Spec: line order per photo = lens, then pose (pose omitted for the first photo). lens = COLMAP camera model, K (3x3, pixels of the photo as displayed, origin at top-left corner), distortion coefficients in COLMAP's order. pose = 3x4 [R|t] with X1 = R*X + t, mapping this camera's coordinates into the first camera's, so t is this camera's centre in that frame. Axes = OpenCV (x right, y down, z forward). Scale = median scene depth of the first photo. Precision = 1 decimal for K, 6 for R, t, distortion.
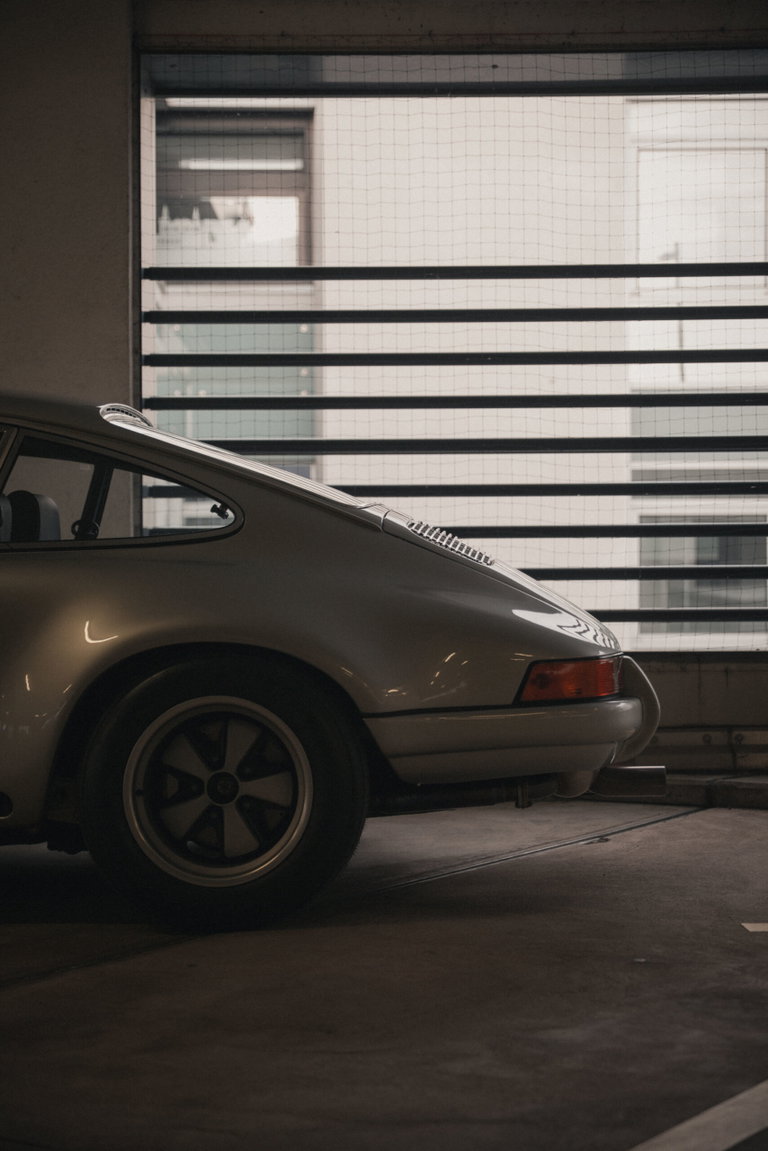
lens RADIAL K [[1974.0, 0, 384.0], [0, 1974.0, 575.5], [0, 0, 1]] dist [0.124668, 0.040239]
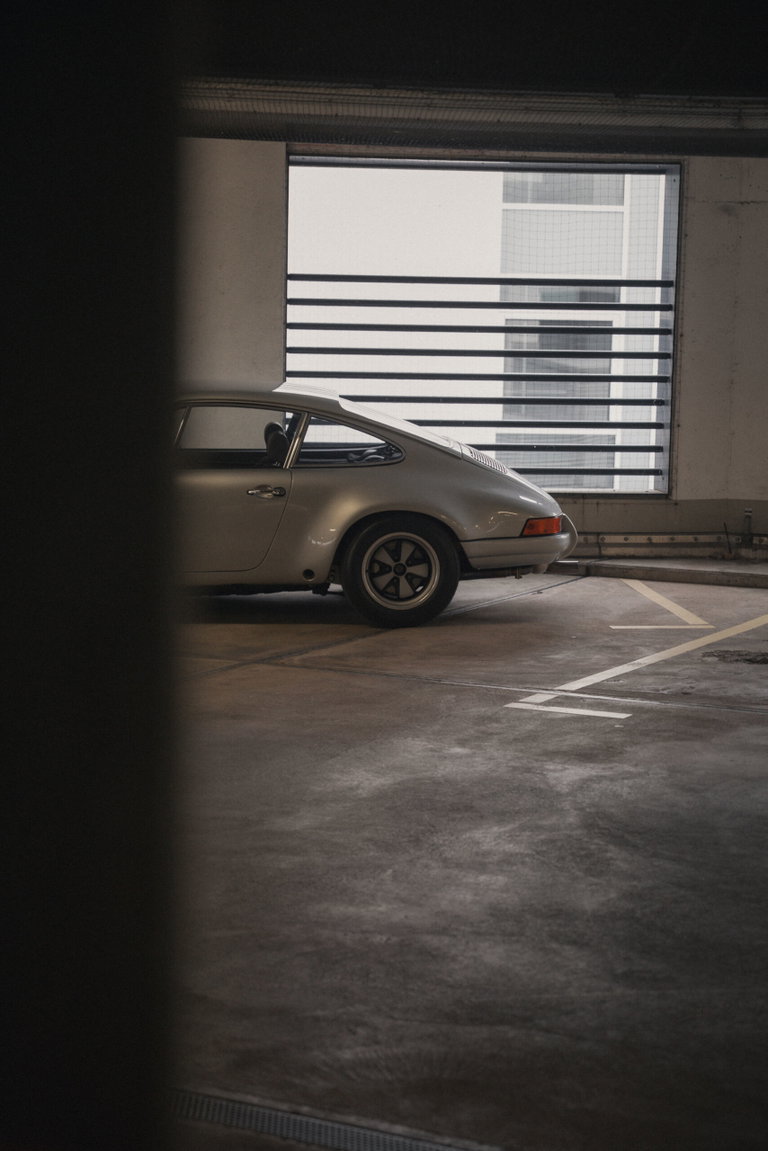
lens RADIAL K [[2442.6, 0, 384.0], [0, 2442.6, 575.5], [0, 0, 1]] dist [0.258212, 0.050712]
pose [[0.994243, 0.013081, 0.106347, -0.411086], [-0.026423, 0.991800, 0.125038, -0.253640], [-0.103840, -0.127128, 0.986436, -1.909419]]
